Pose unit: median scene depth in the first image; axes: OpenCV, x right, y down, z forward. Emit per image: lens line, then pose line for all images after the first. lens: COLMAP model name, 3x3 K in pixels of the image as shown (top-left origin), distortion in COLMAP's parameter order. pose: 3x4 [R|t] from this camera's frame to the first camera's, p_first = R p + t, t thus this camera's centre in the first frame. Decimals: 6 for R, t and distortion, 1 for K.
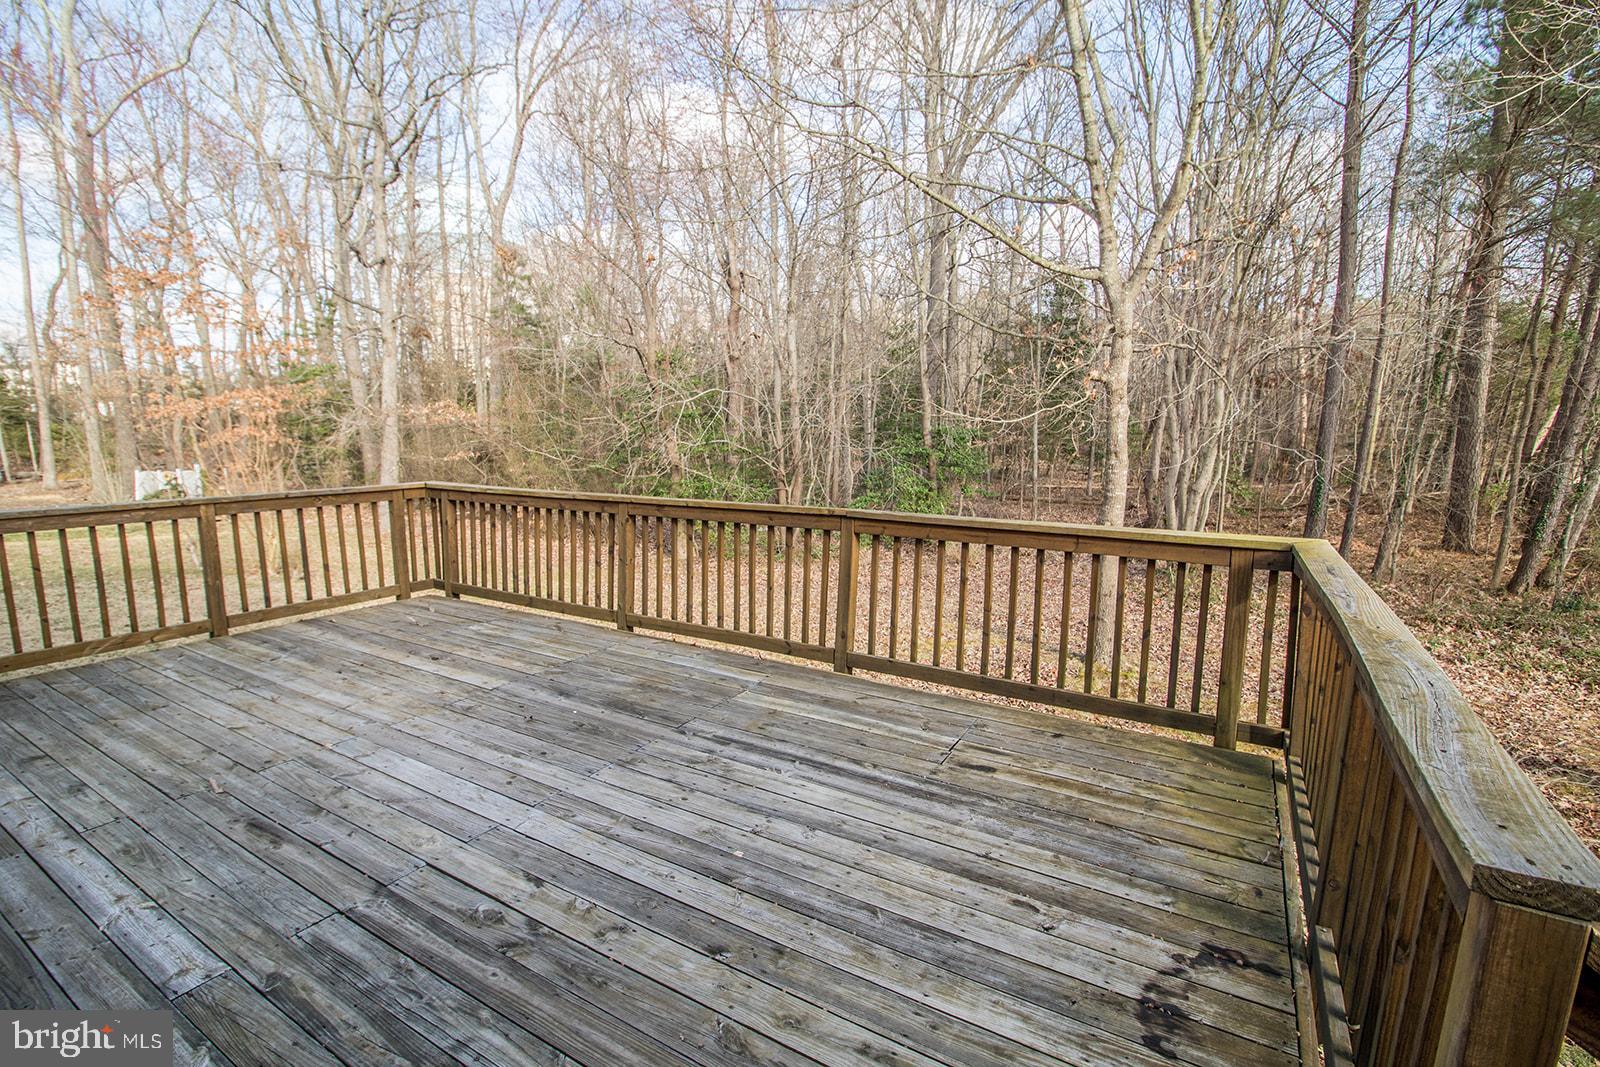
lens RADIAL K [[734.1, 0, 796.1], [0, 734.1, 529.7], [0, 0, 1]] dist [0.002987, -0.013920]
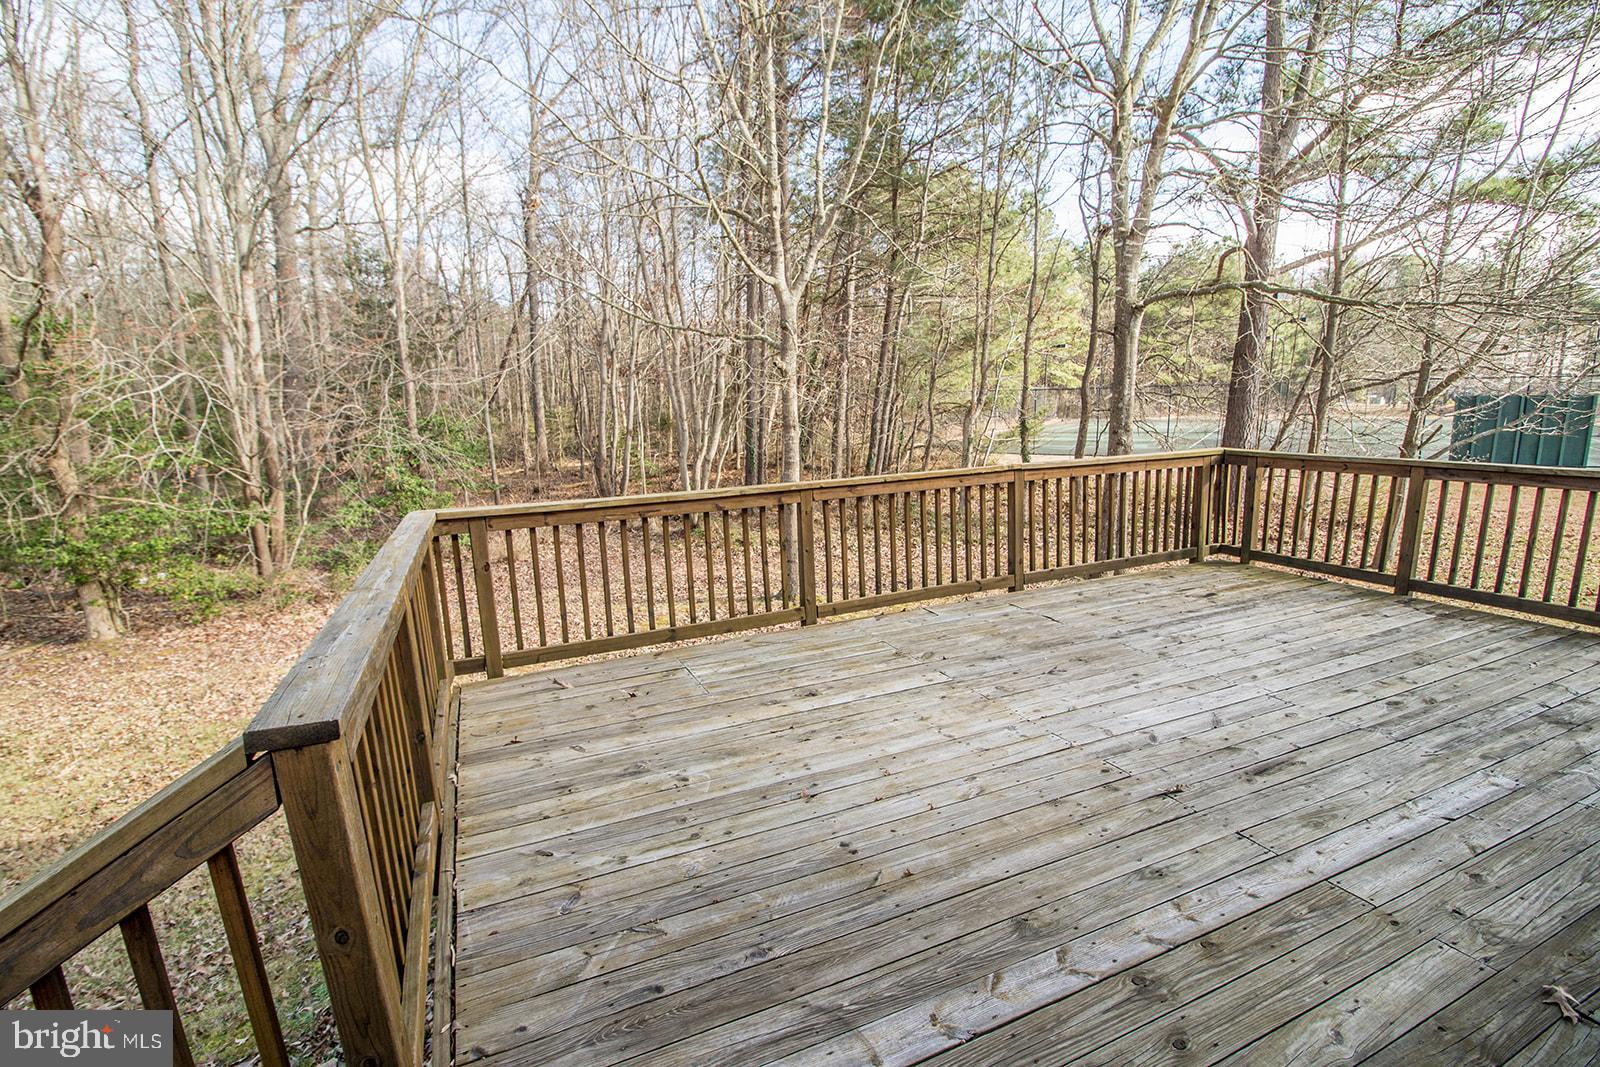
lens RADIAL K [[734.1, 0, 796.1], [0, 734.1, 529.7], [0, 0, 1]] dist [0.002987, -0.013920]
pose [[0.575621, -0.158849, 0.802140, -1.584998], [0.146818, 0.985086, 0.089721, -0.114043], [-0.804429, 0.066123, 0.590358, 0.730891]]
